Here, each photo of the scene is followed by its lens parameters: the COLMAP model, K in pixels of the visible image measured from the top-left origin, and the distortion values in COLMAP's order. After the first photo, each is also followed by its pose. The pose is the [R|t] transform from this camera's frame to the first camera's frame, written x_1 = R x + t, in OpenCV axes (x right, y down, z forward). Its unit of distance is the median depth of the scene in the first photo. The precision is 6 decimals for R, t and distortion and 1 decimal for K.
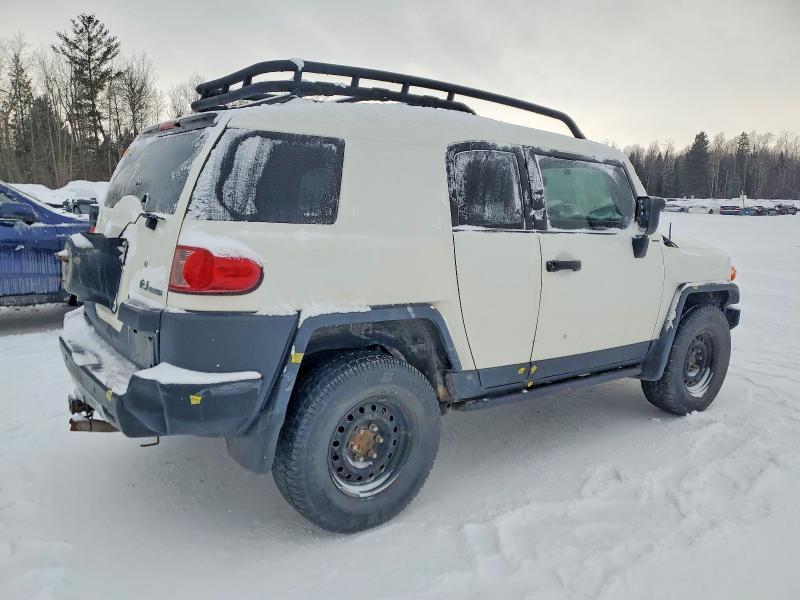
lens RADIAL K [[615.4, 0, 400.0], [0, 615.4, 300.0], [0, 0, 1]] dist [-0.000134, 0.000650]
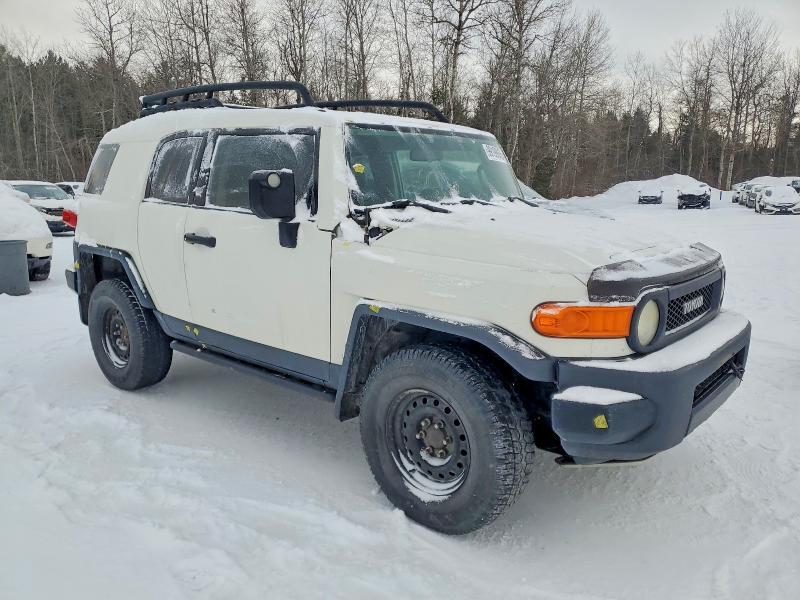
lens RADIAL K [[636.2, 0, 399.6], [0, 636.2, 314.9], [0, 0, 1]] dist [0.042840, 0.000452]
pose [[0.209385, 0.166055, -0.963630, 1.424690], [-0.172736, 0.976258, 0.130697, -0.133139], [0.962455, 0.139088, 0.233098, 1.098443]]
